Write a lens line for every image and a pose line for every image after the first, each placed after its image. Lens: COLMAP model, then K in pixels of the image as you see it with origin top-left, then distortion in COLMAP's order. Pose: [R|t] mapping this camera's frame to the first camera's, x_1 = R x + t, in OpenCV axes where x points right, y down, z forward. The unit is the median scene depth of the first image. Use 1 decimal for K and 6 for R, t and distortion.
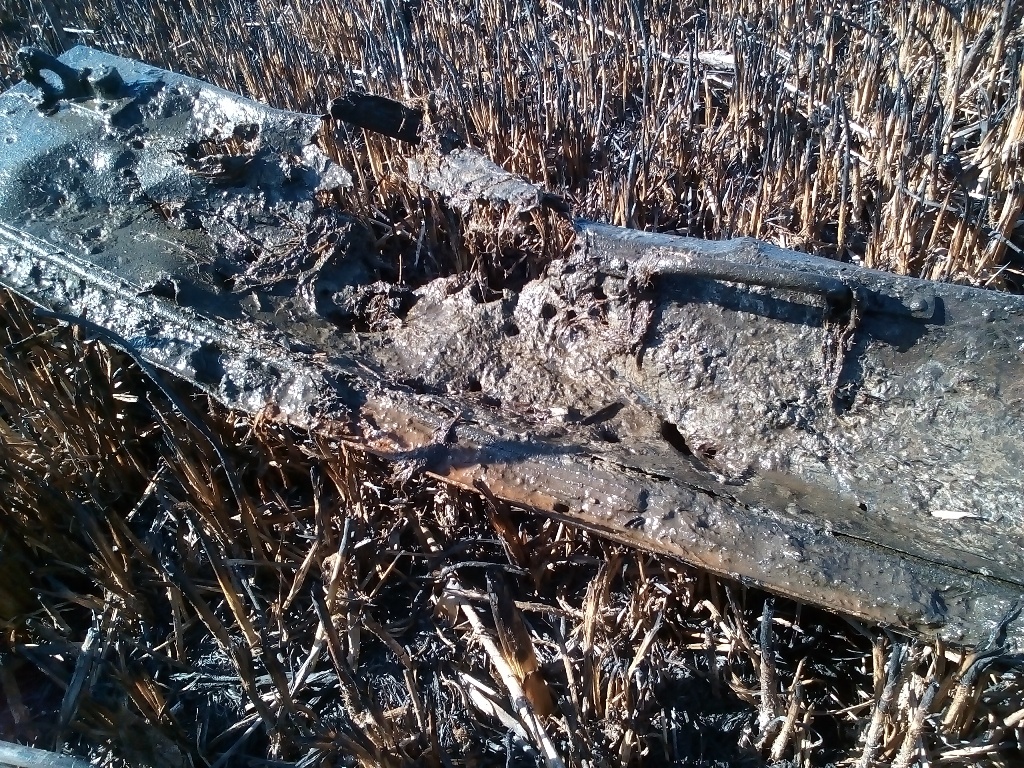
lens RADIAL K [[825.5, 0, 512.2], [0, 825.5, 384.1], [0, 0, 1]] dist [0.042516, -0.047207]
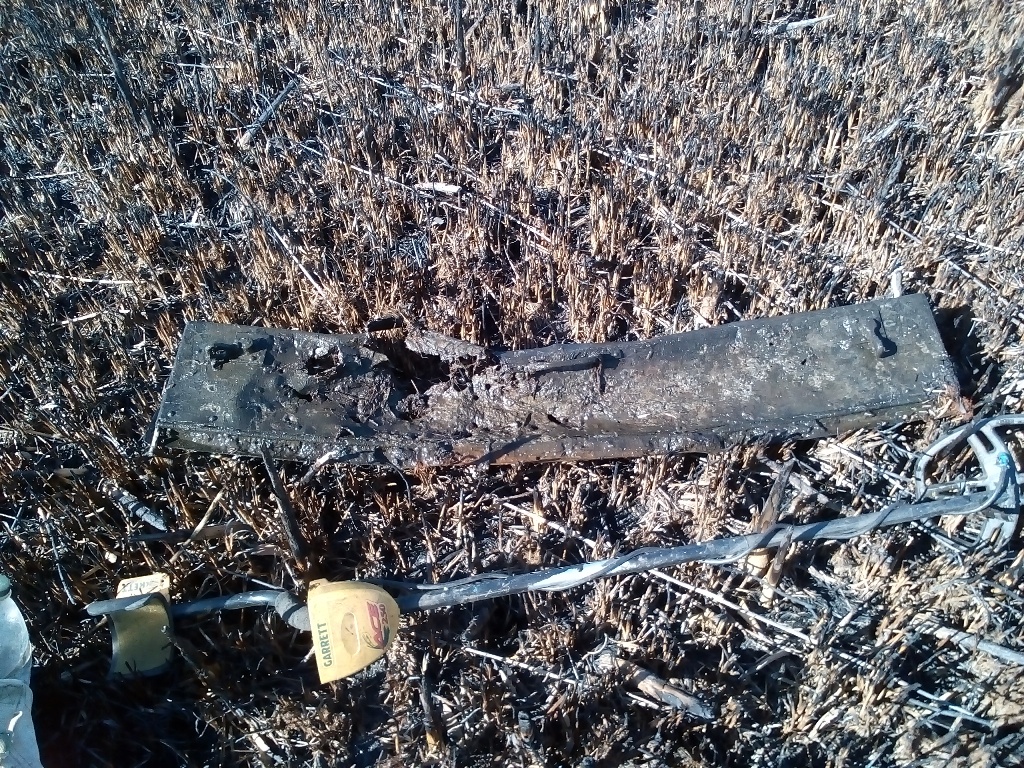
lens RADIAL K [[825.5, 0, 505.9], [0, 825.5, 389.8], [0, 0, 1]] dist [0.042516, -0.047207]
pose [[0.851853, -0.339242, 0.399075, -1.009660], [0.275035, 0.938131, 0.210397, -0.653407], [-0.445760, -0.069468, 0.892453, -1.396429]]
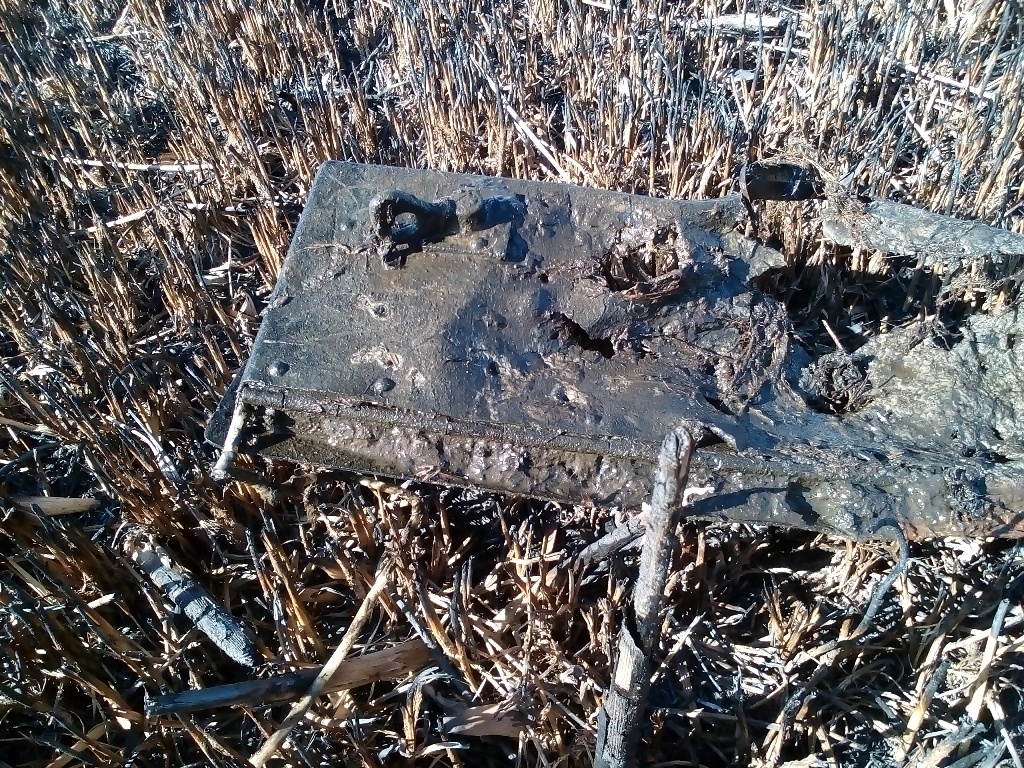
lens RADIAL K [[825.5, 0, 522.3], [0, 825.5, 383.8], [0, 0, 1]] dist [0.042516, -0.047207]
pose [[0.892271, -0.296725, 0.340303, -0.973148], [0.261894, 0.954105, 0.145243, -0.387586], [-0.367782, -0.040473, 0.929031, 0.276504]]
